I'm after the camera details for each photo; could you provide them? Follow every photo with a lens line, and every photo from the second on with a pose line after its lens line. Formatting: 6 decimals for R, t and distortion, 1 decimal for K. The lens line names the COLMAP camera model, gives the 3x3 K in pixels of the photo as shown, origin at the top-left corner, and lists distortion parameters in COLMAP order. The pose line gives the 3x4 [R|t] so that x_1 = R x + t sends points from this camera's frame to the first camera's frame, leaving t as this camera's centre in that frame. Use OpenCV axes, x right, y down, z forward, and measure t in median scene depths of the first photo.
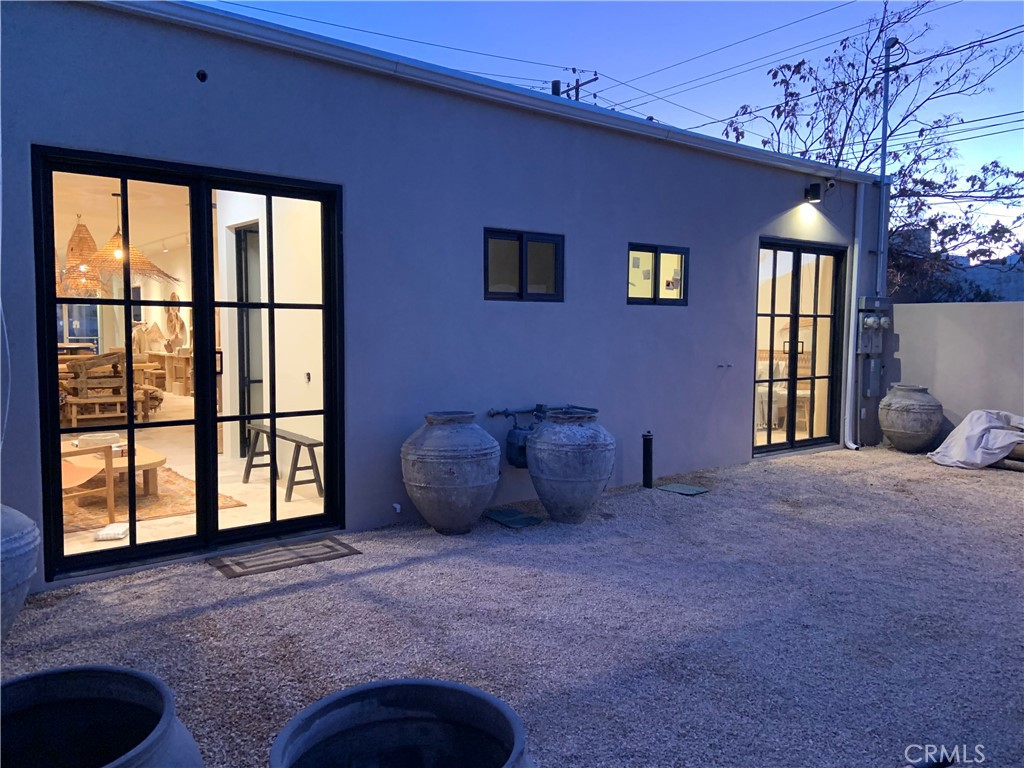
lens RADIAL K [[767.6, 0, 504.5], [0, 767.6, 375.6], [0, 0, 1]] dist [0.108283, -0.109298]
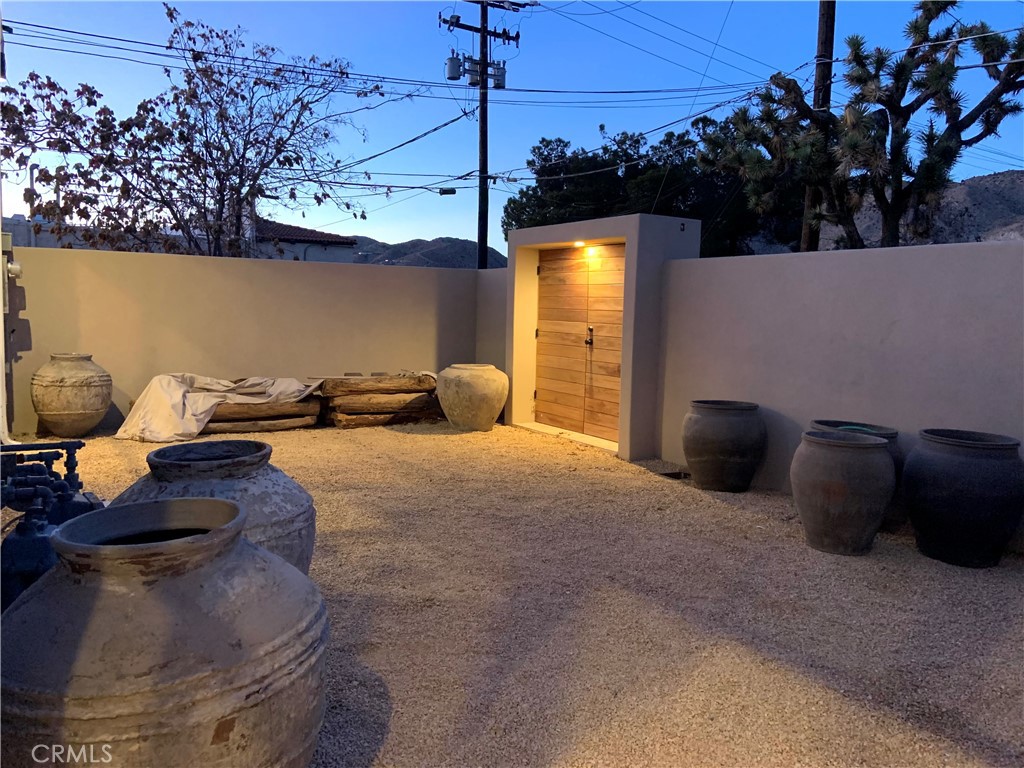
lens RADIAL K [[767.6, 0, 510.5], [0, 767.6, 382.3], [0, 0, 1]] dist [0.108283, -0.109298]
pose [[0.105000, -0.111970, 0.988149, -0.372243], [0.043631, 0.993203, 0.107906, -0.041885], [-0.993515, 0.031784, 0.109171, 0.820960]]
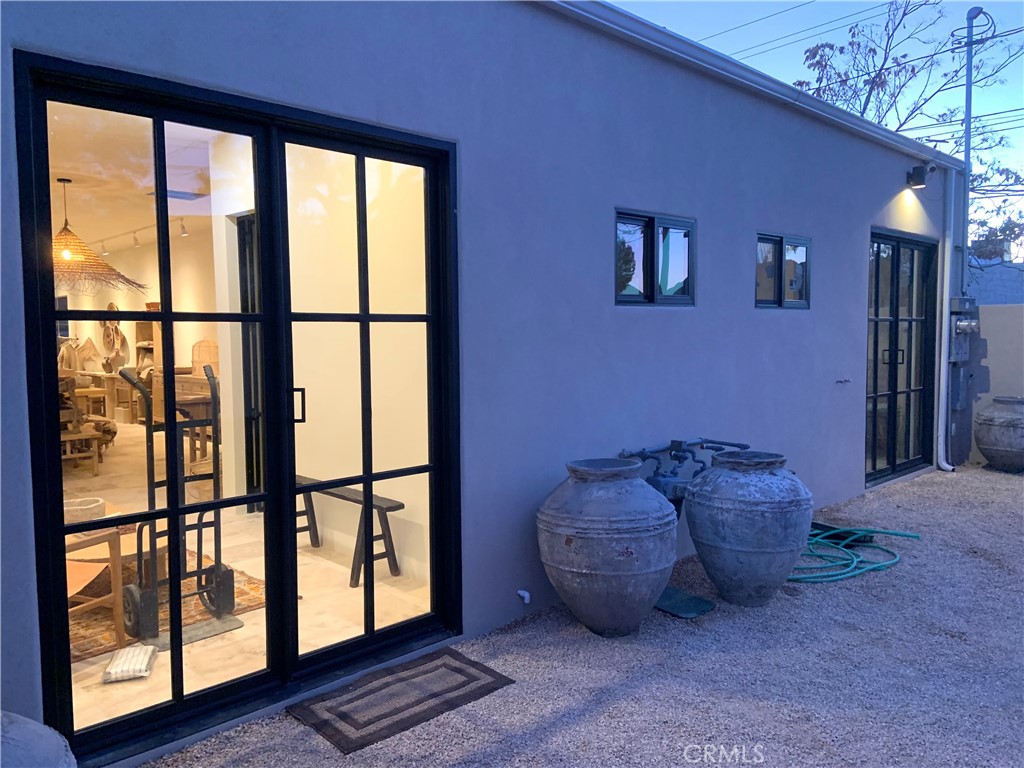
lens RADIAL K [[767.6, 0, 506.2], [0, 767.6, 375.0], [0, 0, 1]] dist [0.108283, -0.109298]
pose [[0.995020, -0.020944, 0.097446, -0.230417], [0.021904, 0.999721, -0.008793, -0.029263], [-0.097234, 0.010883, 0.995202, 0.294805]]
